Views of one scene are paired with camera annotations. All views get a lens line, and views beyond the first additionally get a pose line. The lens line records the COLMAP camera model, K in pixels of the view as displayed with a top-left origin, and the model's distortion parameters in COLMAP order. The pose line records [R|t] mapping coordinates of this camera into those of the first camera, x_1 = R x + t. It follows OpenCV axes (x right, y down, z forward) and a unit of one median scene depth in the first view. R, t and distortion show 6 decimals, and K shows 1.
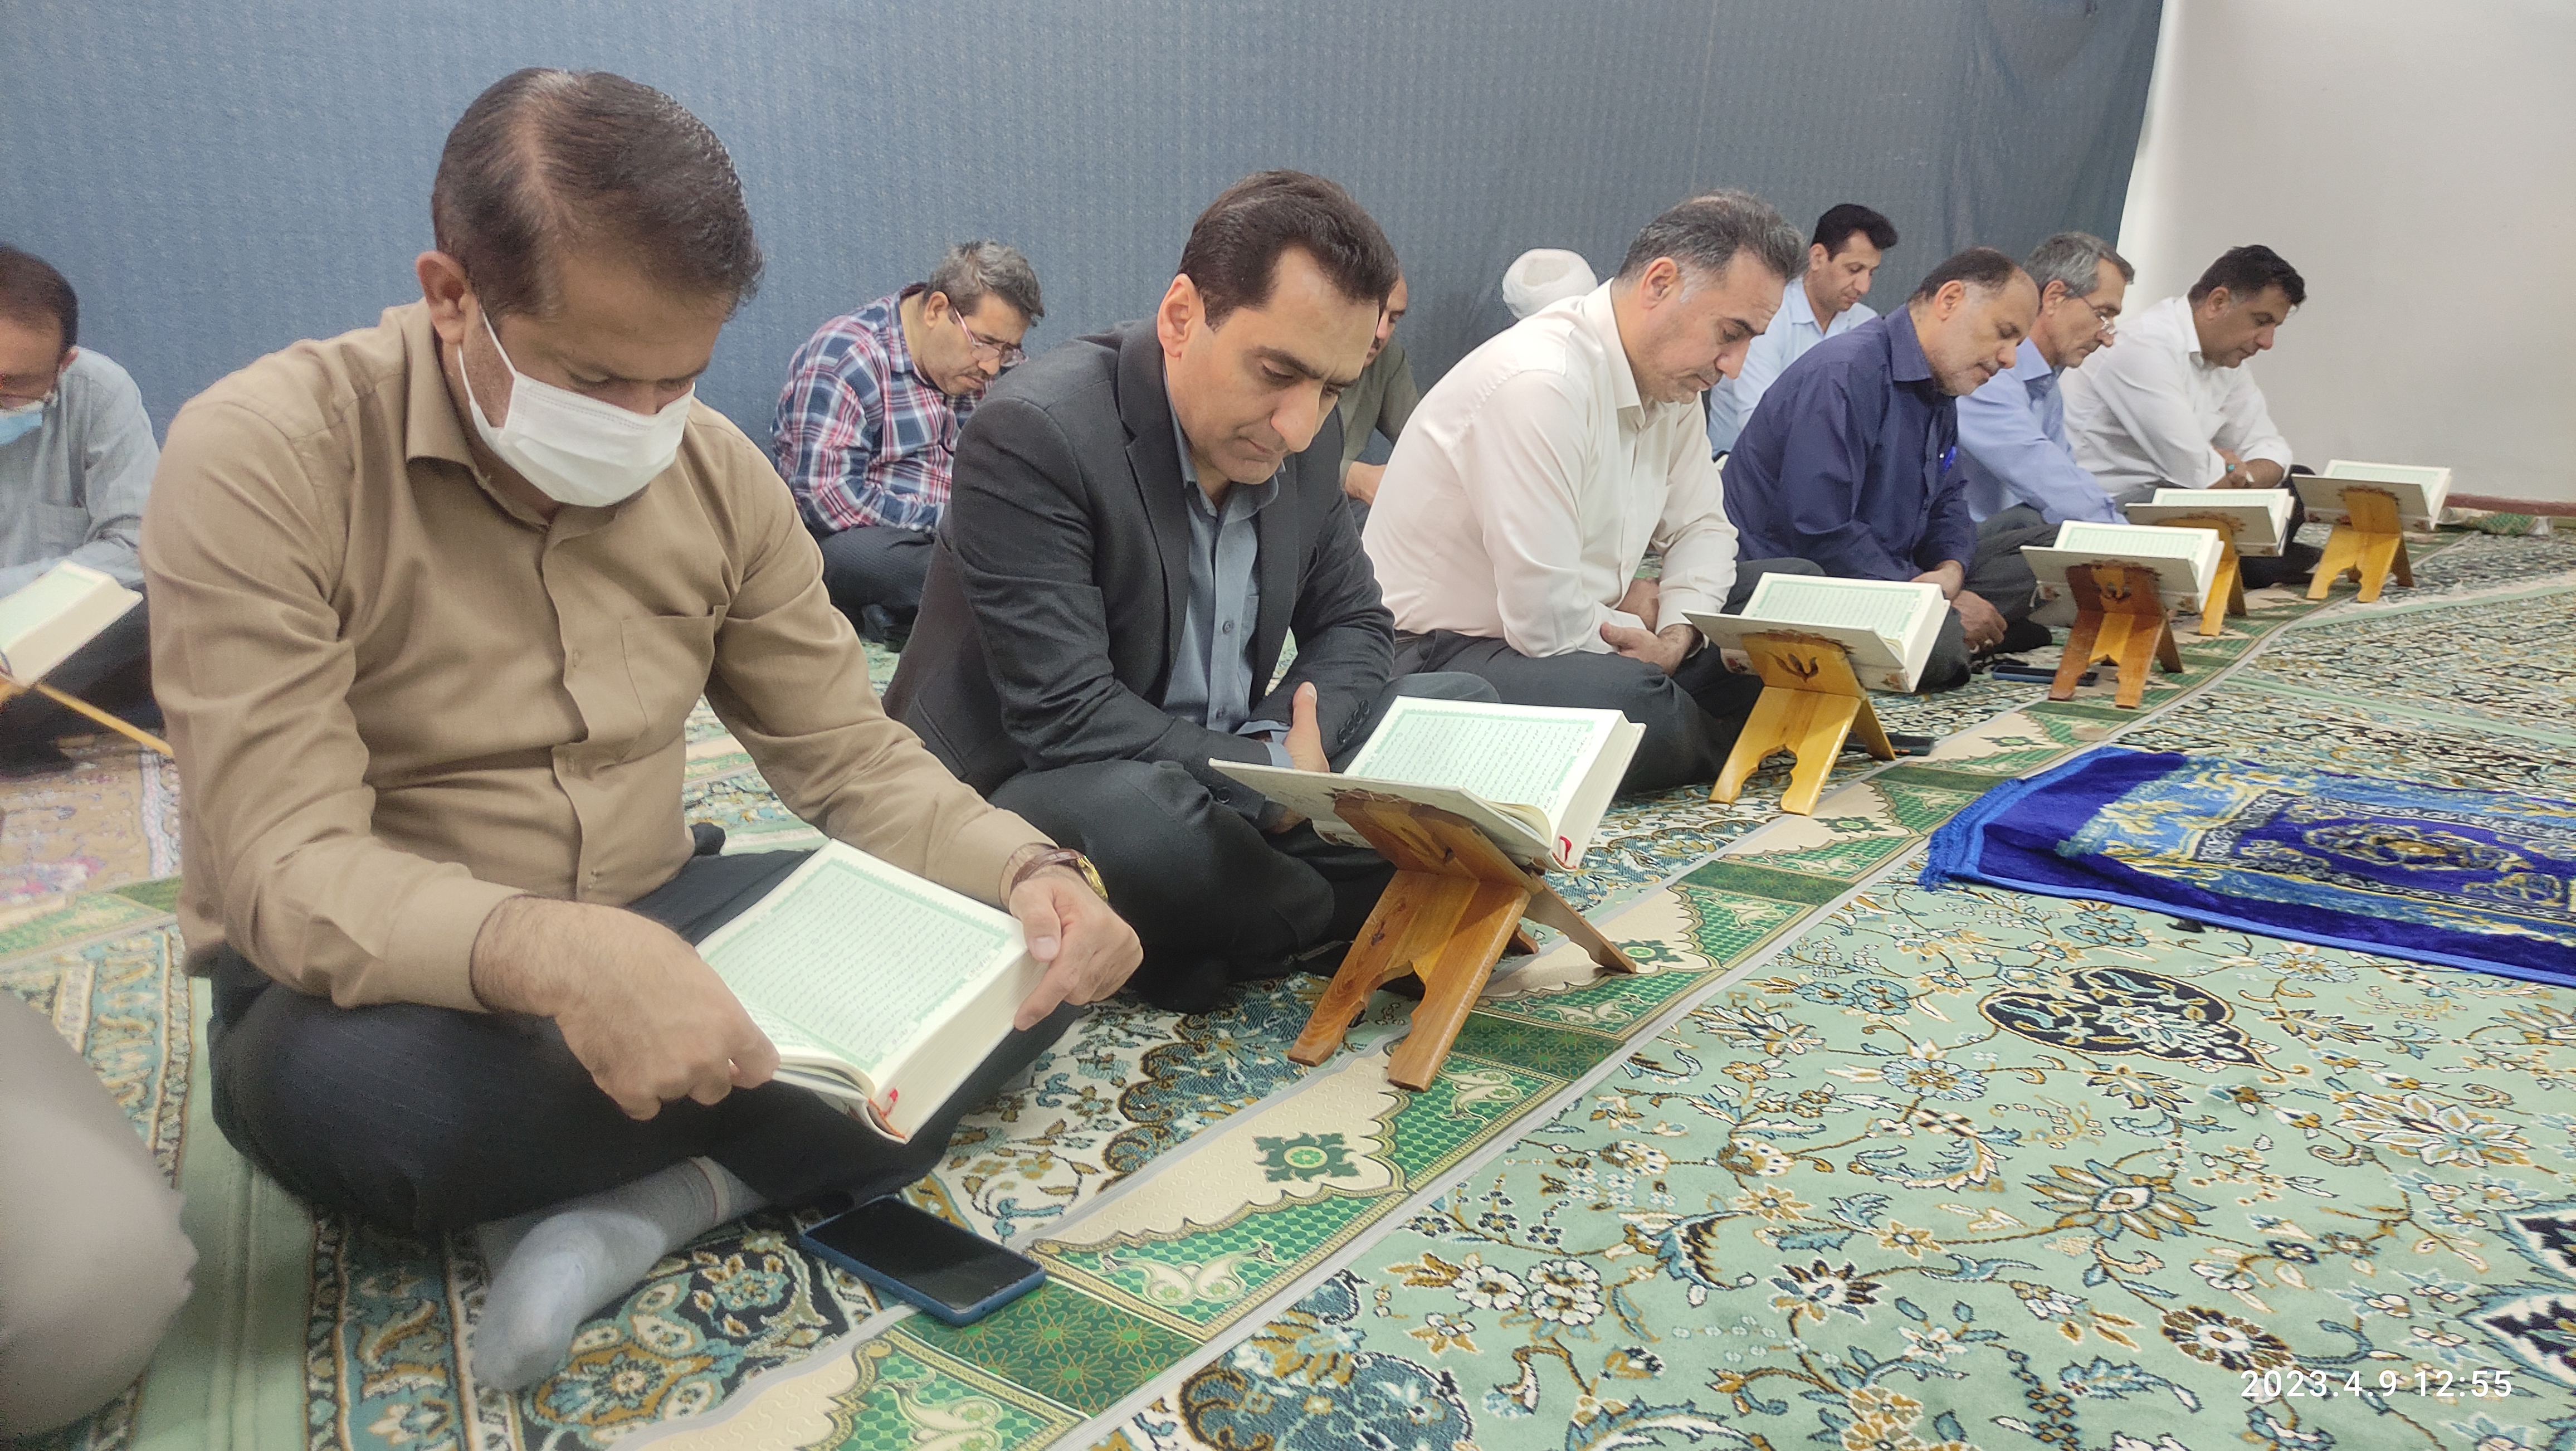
lens RADIAL K [[1884.6, 0, 1286.3], [0, 1884.6, 738.3], [0, 0, 1]] dist [0.045264, -0.044972]
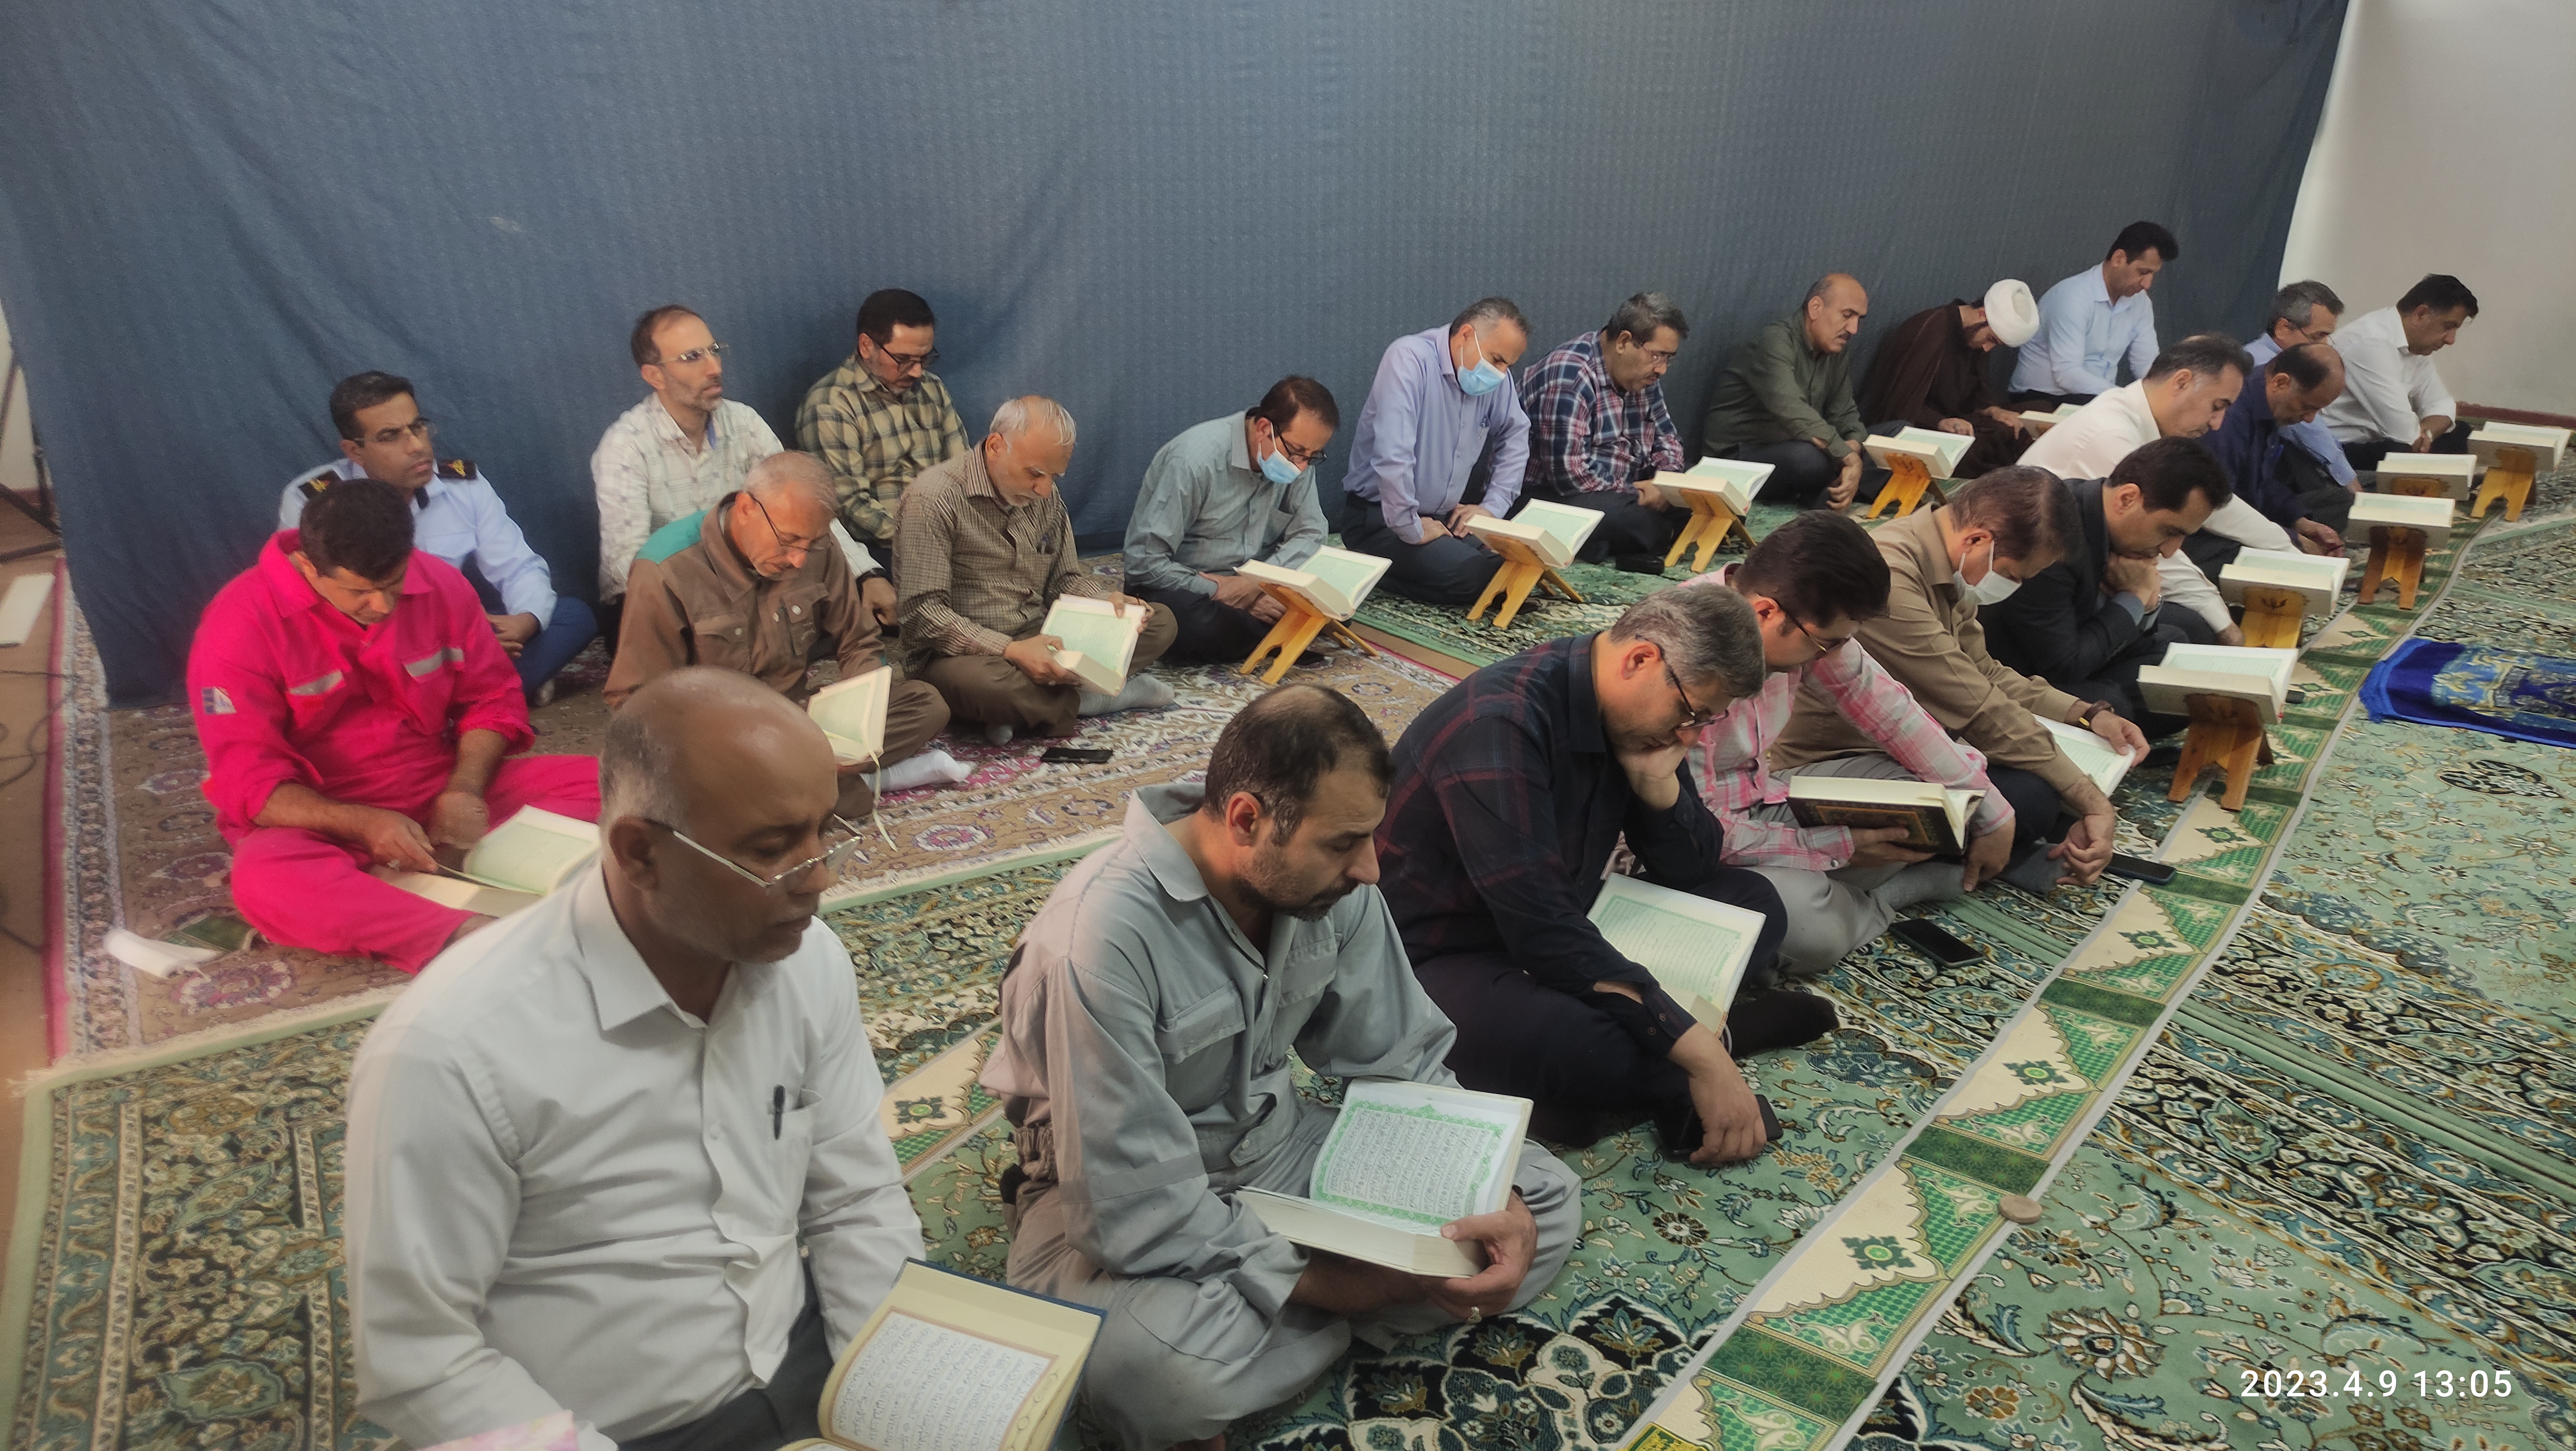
lens RADIAL K [[1884.6, 0, 1286.3], [0, 1884.6, 738.3], [0, 0, 1]] dist [0.045264, -0.044972]
pose [[0.999827, -0.005473, 0.017770, -0.815182], [0.003464, 0.993792, 0.111196, -0.127264], [-0.018268, -0.111116, 0.993640, -0.966207]]
